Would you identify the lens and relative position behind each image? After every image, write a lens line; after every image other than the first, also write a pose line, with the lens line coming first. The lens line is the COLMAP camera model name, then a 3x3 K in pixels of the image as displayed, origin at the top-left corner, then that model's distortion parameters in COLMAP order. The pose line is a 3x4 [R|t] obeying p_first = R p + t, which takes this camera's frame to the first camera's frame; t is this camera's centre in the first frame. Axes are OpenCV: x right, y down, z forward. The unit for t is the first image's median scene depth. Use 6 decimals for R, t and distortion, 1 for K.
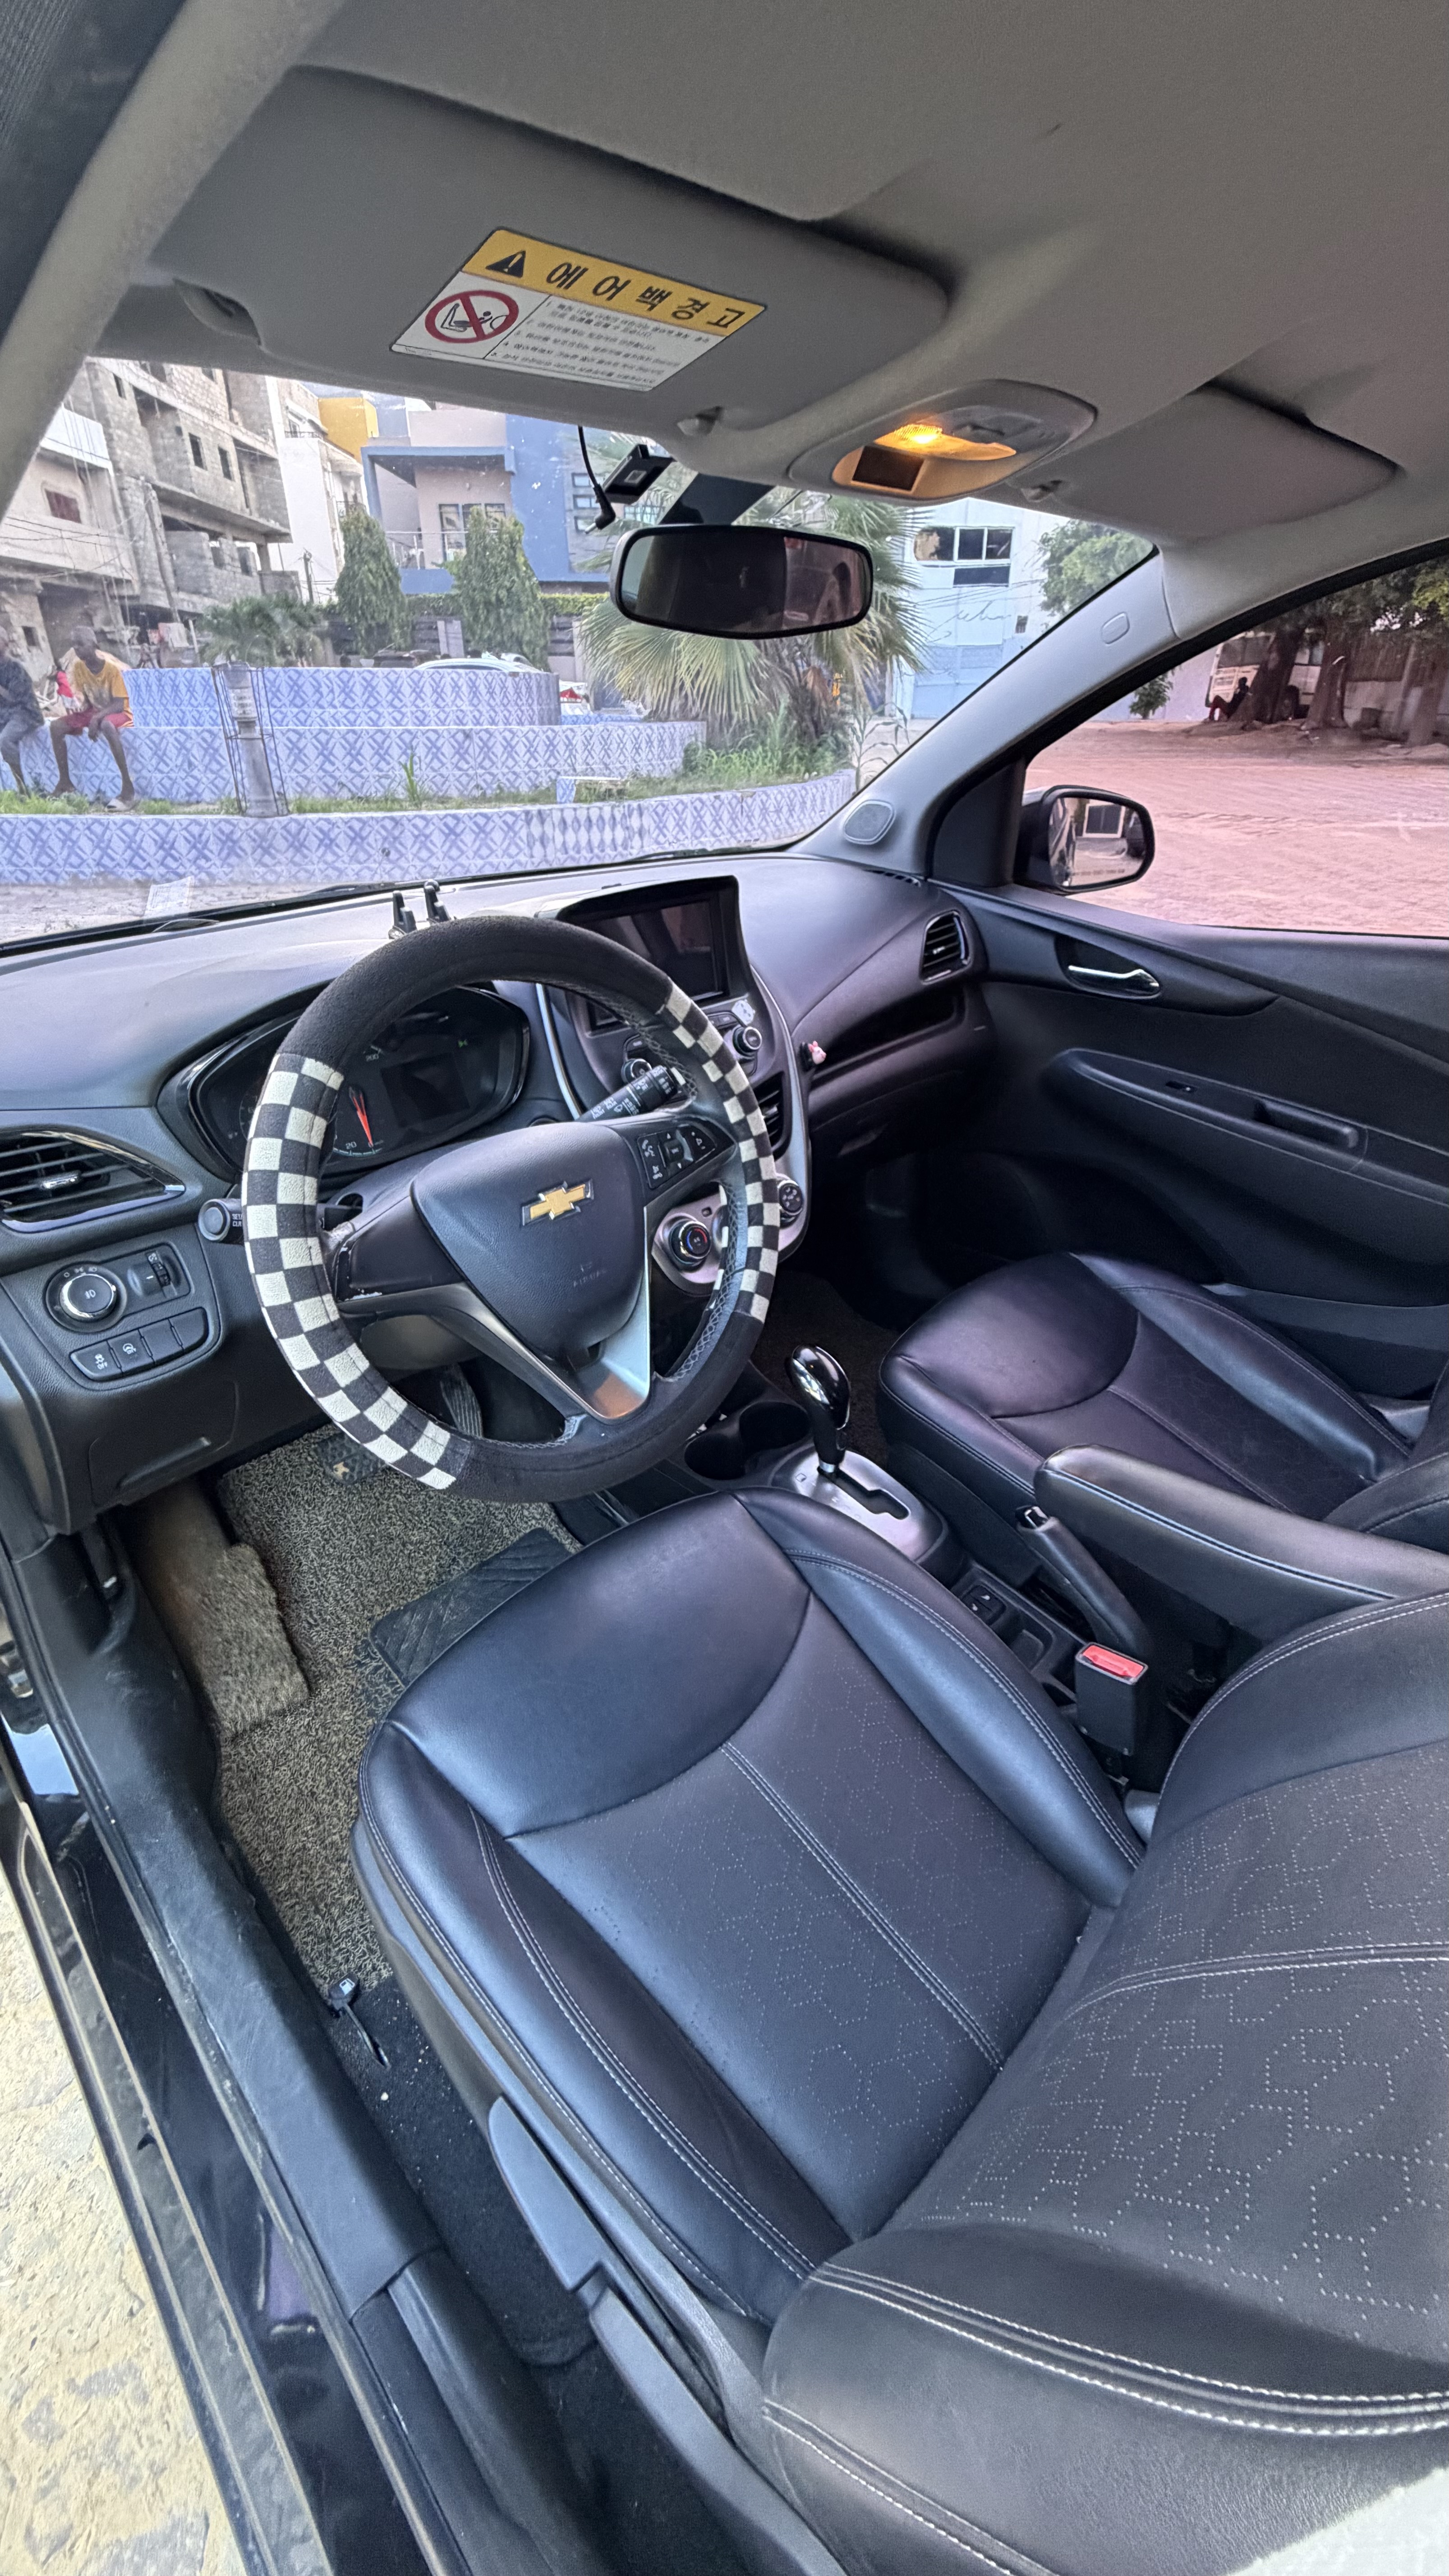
lens RADIAL K [[1034.7, 0, 724.5], [0, 1034.7, 1288.0], [0, 0, 1]] dist [-0.000574, 0.000004]
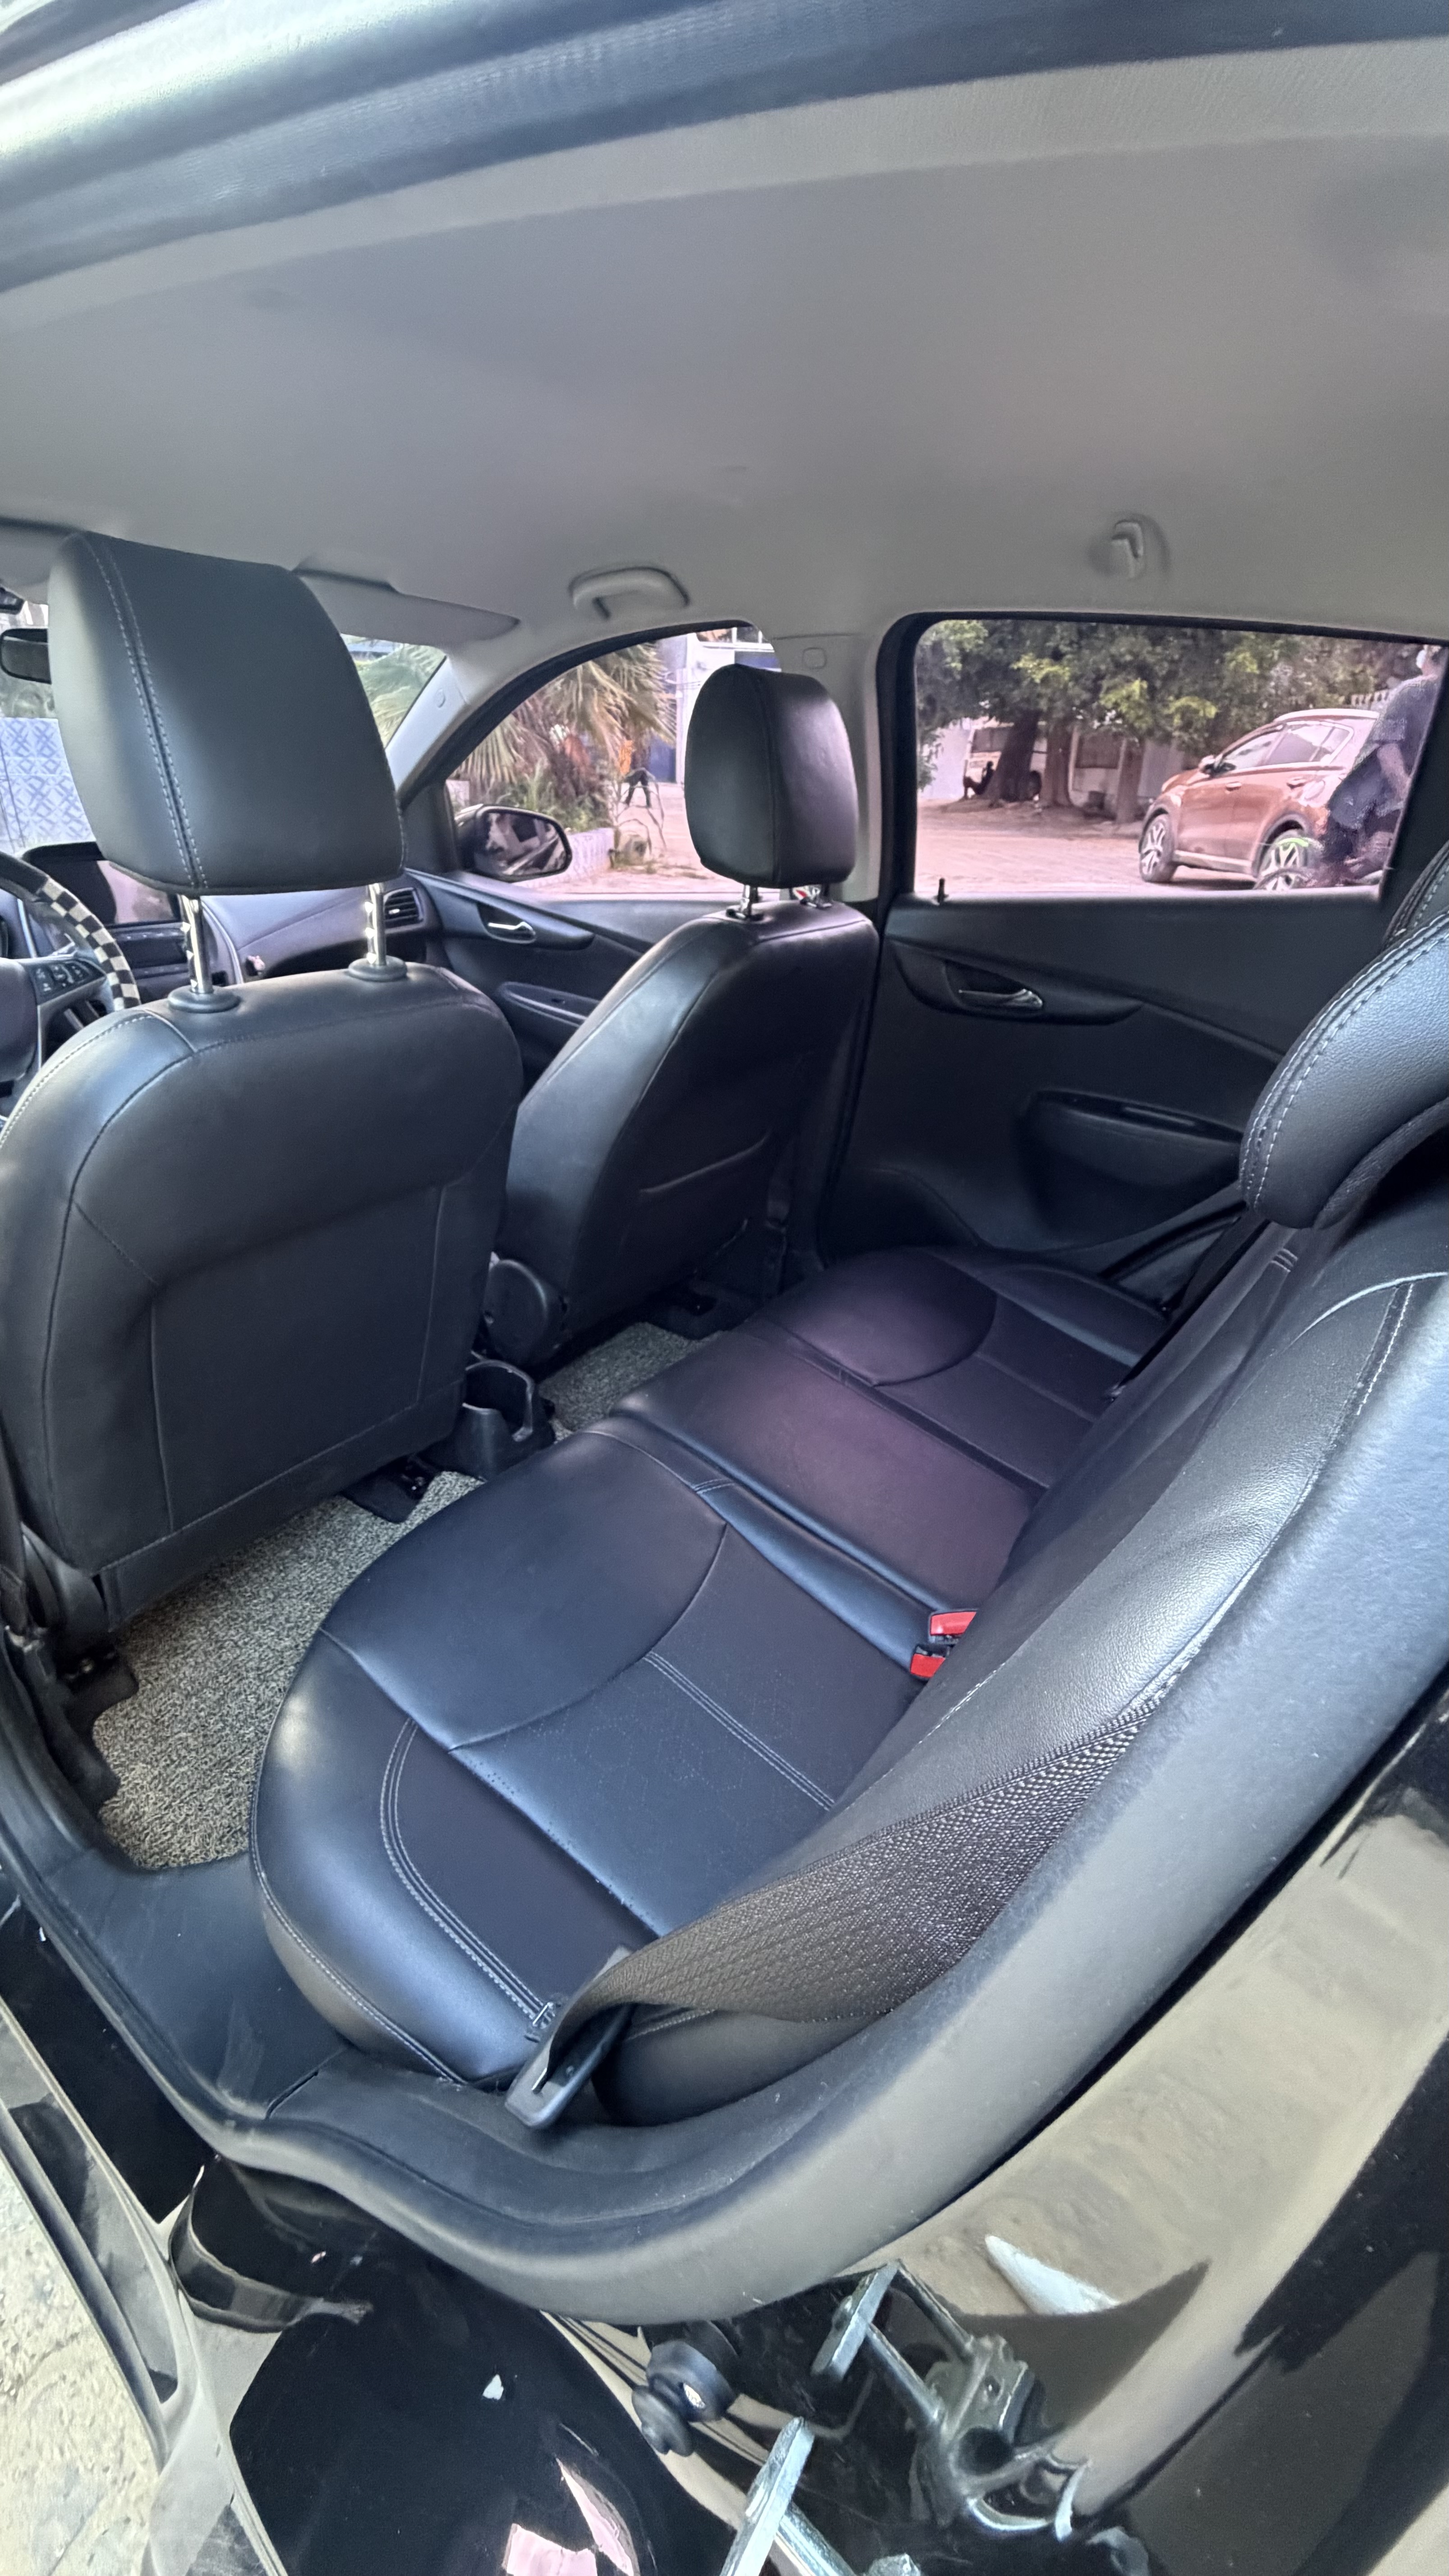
lens RADIAL K [[1034.7, 0, 724.5], [0, 1034.7, 1288.0], [0, 0, 1]] dist [-0.000574, 0.000004]
pose [[0.987895, -0.044552, 0.148587, 0.108844], [0.052624, 0.997319, -0.050842, 0.075416], [-0.145924, 0.058046, 0.987591, -0.117704]]
